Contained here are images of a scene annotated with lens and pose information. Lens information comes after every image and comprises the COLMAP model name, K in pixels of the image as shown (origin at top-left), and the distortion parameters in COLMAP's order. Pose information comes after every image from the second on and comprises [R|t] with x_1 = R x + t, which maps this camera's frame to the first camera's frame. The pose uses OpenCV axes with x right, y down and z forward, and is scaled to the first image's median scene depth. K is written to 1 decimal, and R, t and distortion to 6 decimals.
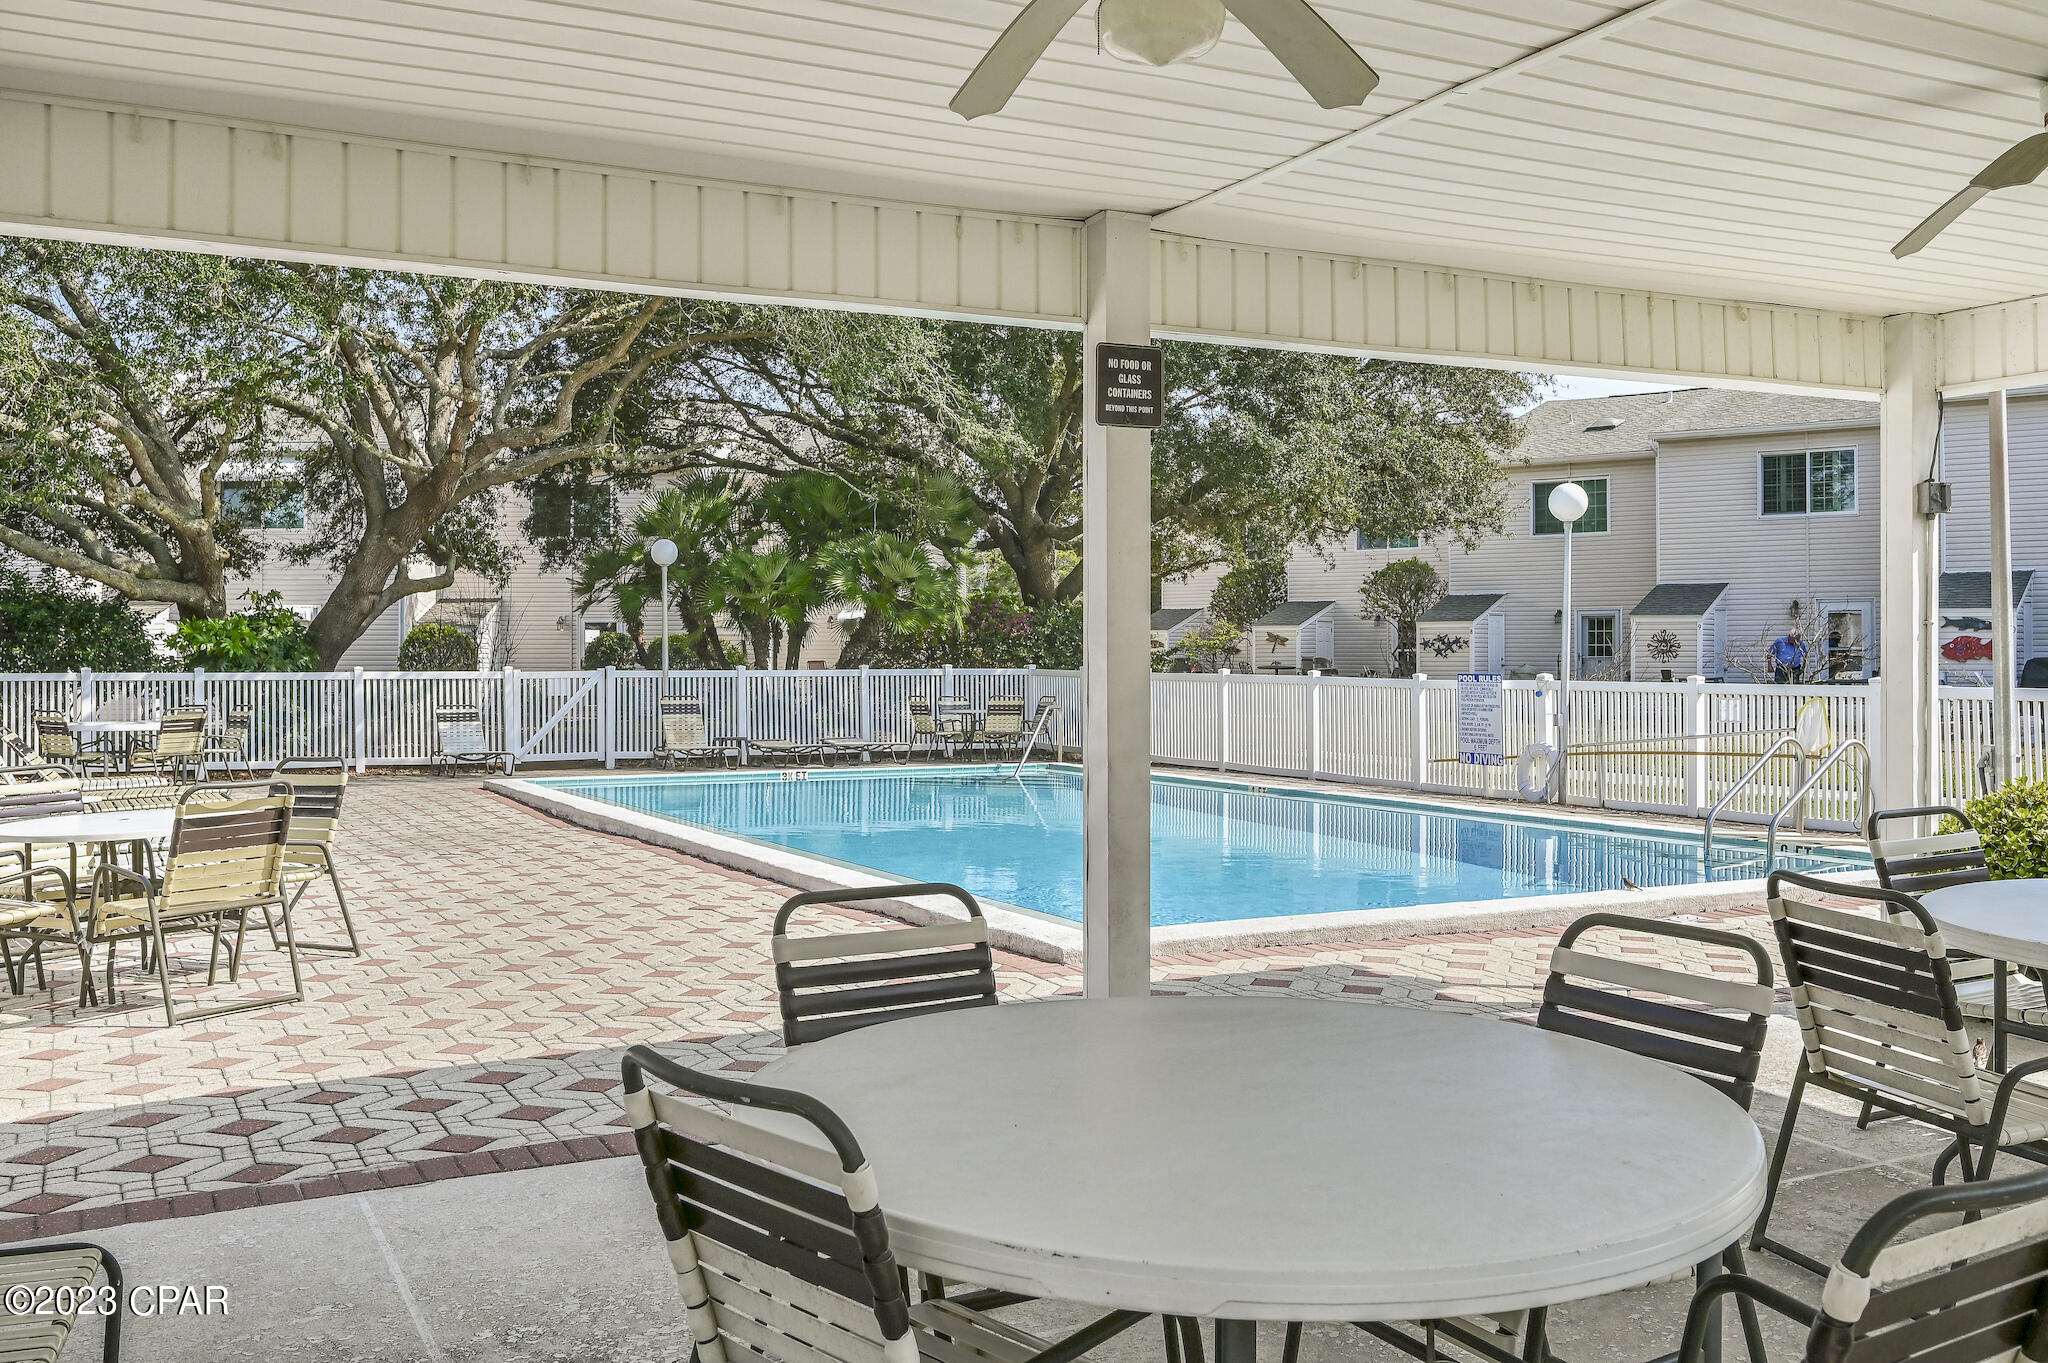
lens RADIAL K [[1830.8, 0, 1018.3], [0, 1830.8, 675.1], [0, 0, 1]] dist [0.001101, -0.032426]
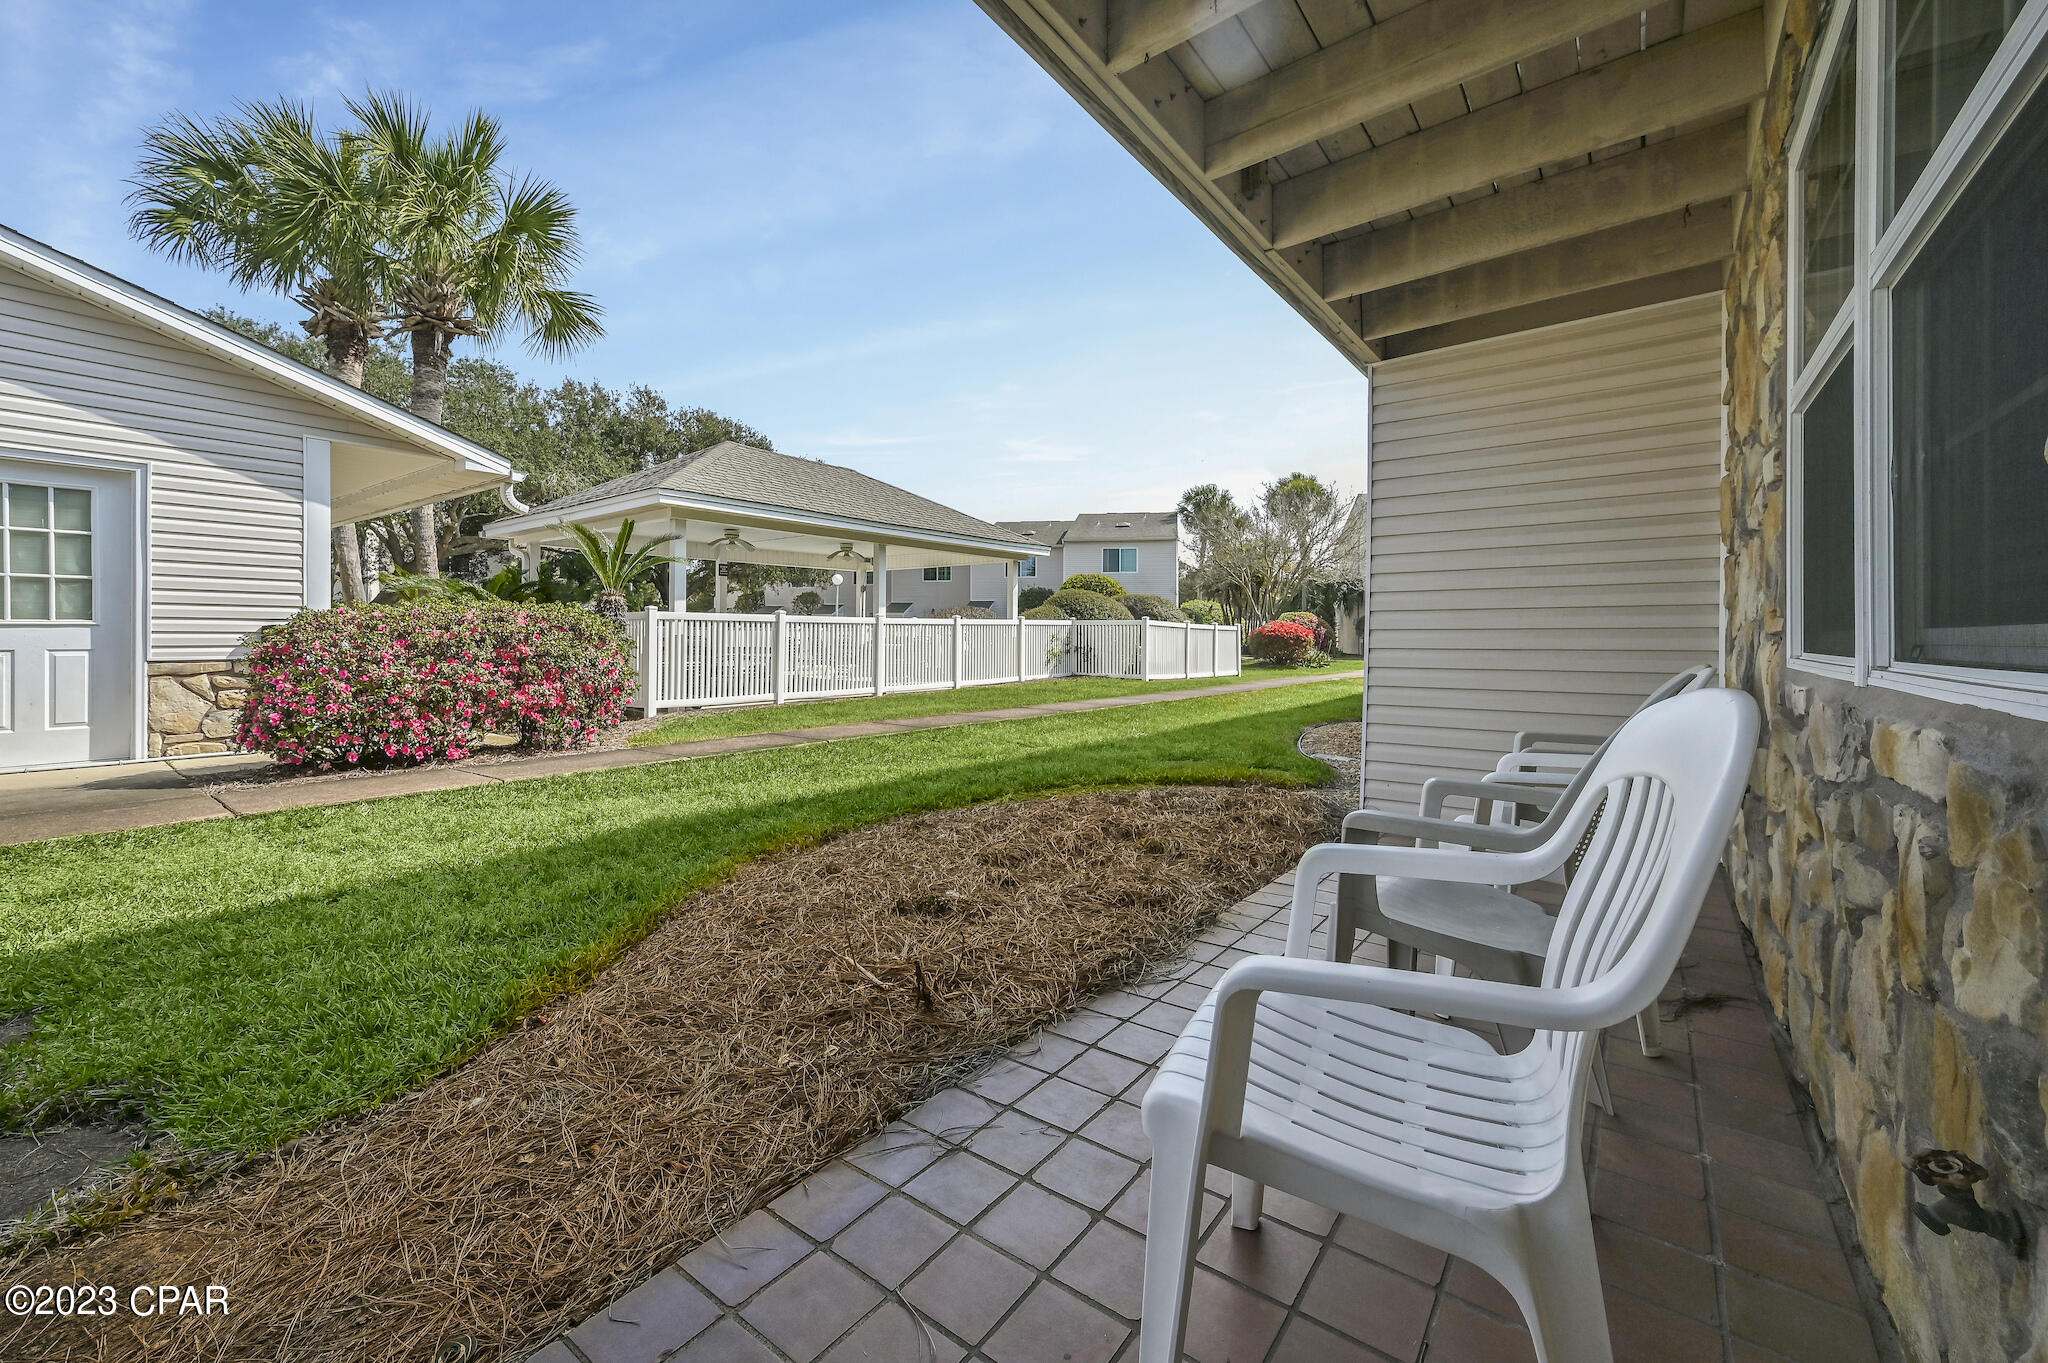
lens RADIAL K [[828.1, 0, 1023.6], [0, 828.1, 632.1], [0, 0, 1]] dist [-0.001788, 0.001464]
pose [[0.904123, 0.005645, 0.427234, -0.031543], [-0.001164, 0.999942, -0.010748, 0.012907], [-0.427270, 0.009220, 0.904077, -0.287964]]
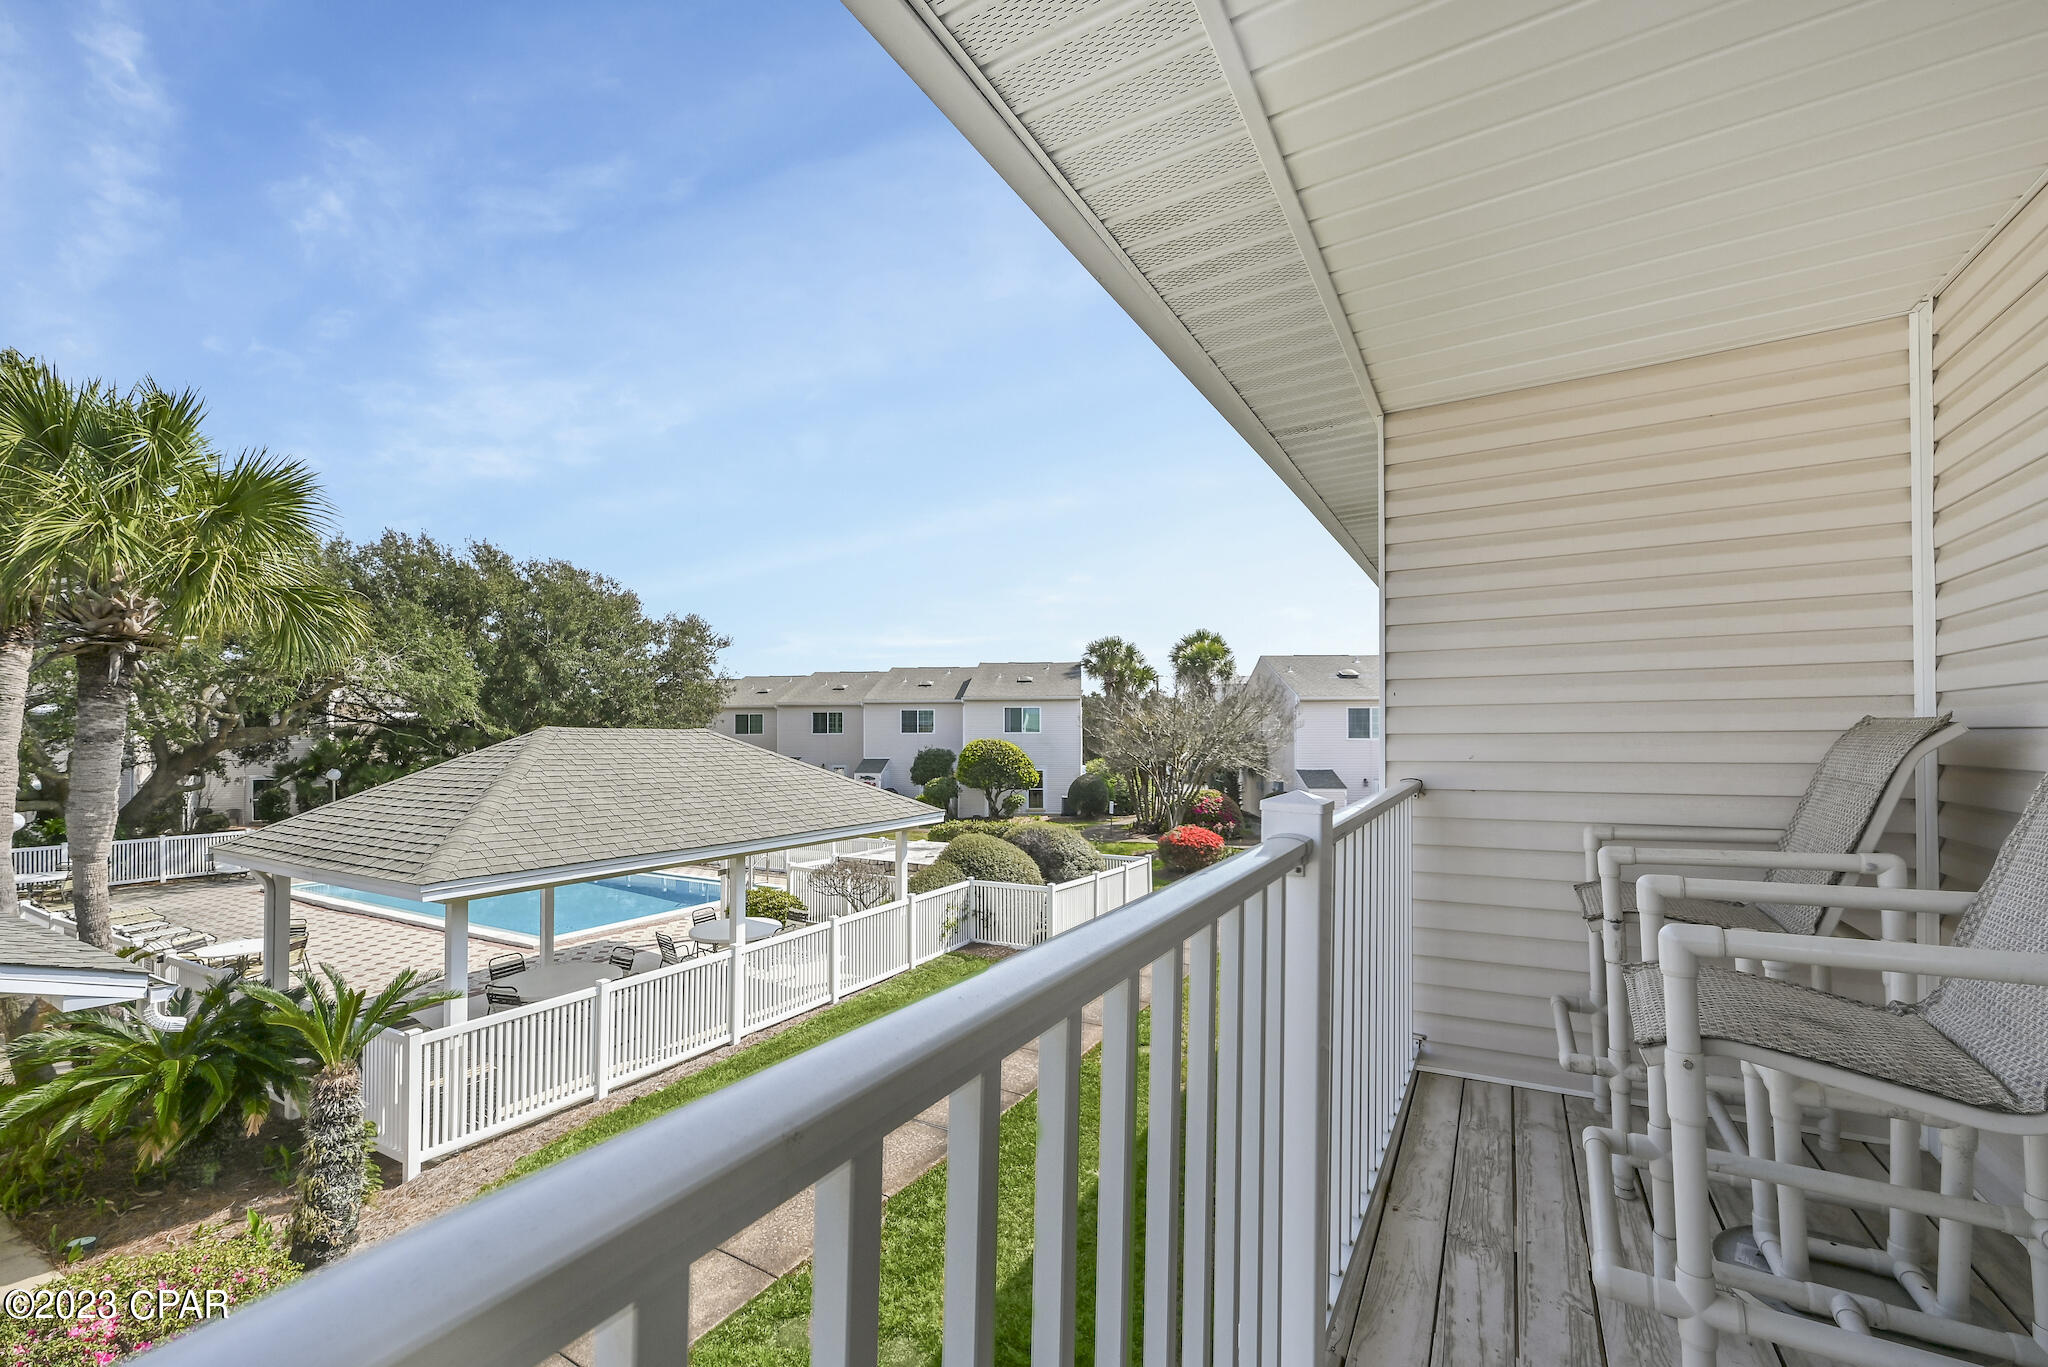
lens RADIAL K [[846.8, 0, 1028.8], [0, 846.8, 720.1], [0, 0, 1]] dist [-0.002753, -0.000653]
pose [[0.845012, 0.011123, 0.534631, -0.011841], [0.005868, 0.999531, -0.030071, -0.060573], [-0.534715, 0.028548, 0.844550, -0.256717]]
